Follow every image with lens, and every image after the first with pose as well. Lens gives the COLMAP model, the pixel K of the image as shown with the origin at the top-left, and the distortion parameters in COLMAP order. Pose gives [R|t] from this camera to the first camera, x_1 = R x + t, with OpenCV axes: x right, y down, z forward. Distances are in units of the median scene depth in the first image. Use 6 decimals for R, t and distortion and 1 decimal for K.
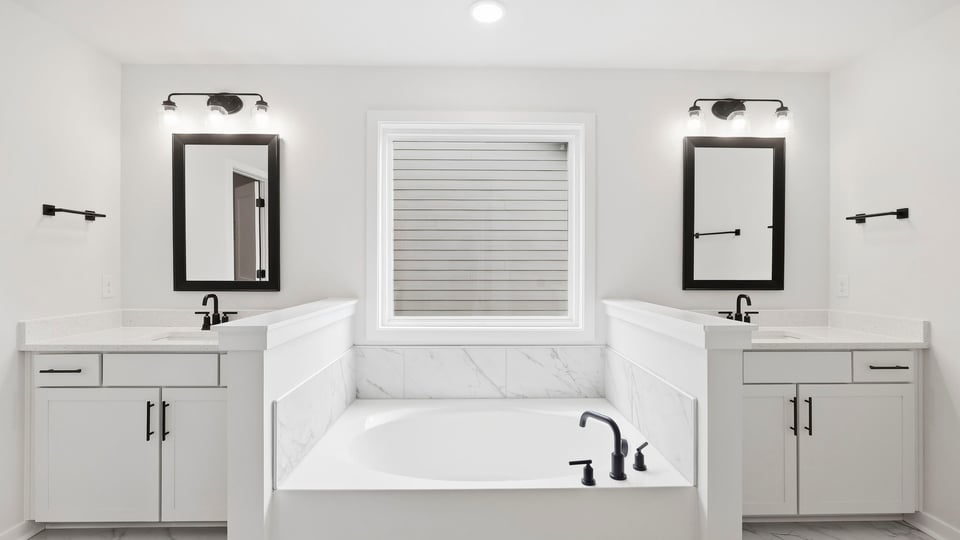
lens RADIAL K [[436.4, 0, 477.4], [0, 436.4, 266.8], [0, 0, 1]] dist [-0.002571, 0.000008]
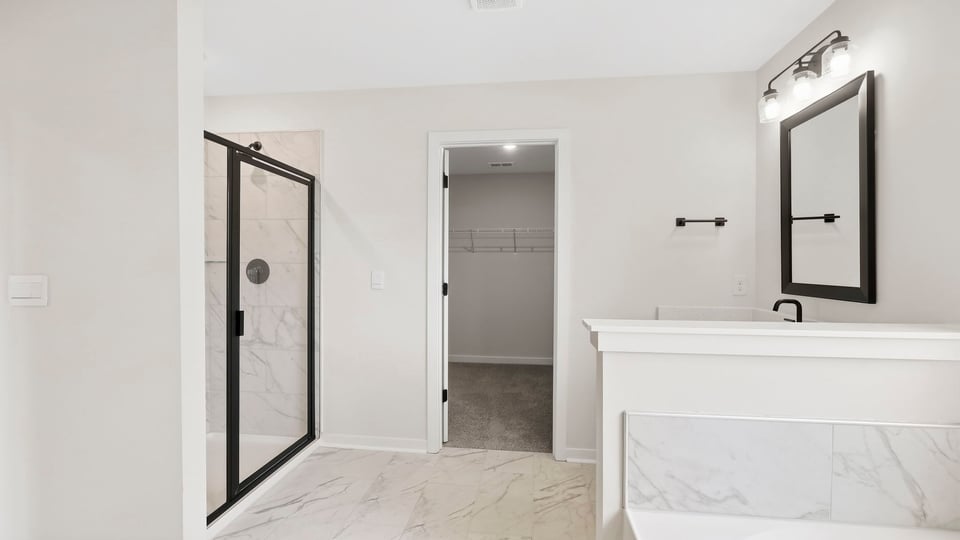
lens RADIAL K [[436.4, 0, 477.4], [0, 436.4, 266.8], [0, 0, 1]] dist [-0.002571, 0.000008]
pose [[-0.152832, 0.000974, -0.988252, 0.313960], [0.000166, 1.000000, 0.000959, -0.001038], [0.988252, -0.000018, -0.152832, 0.524394]]
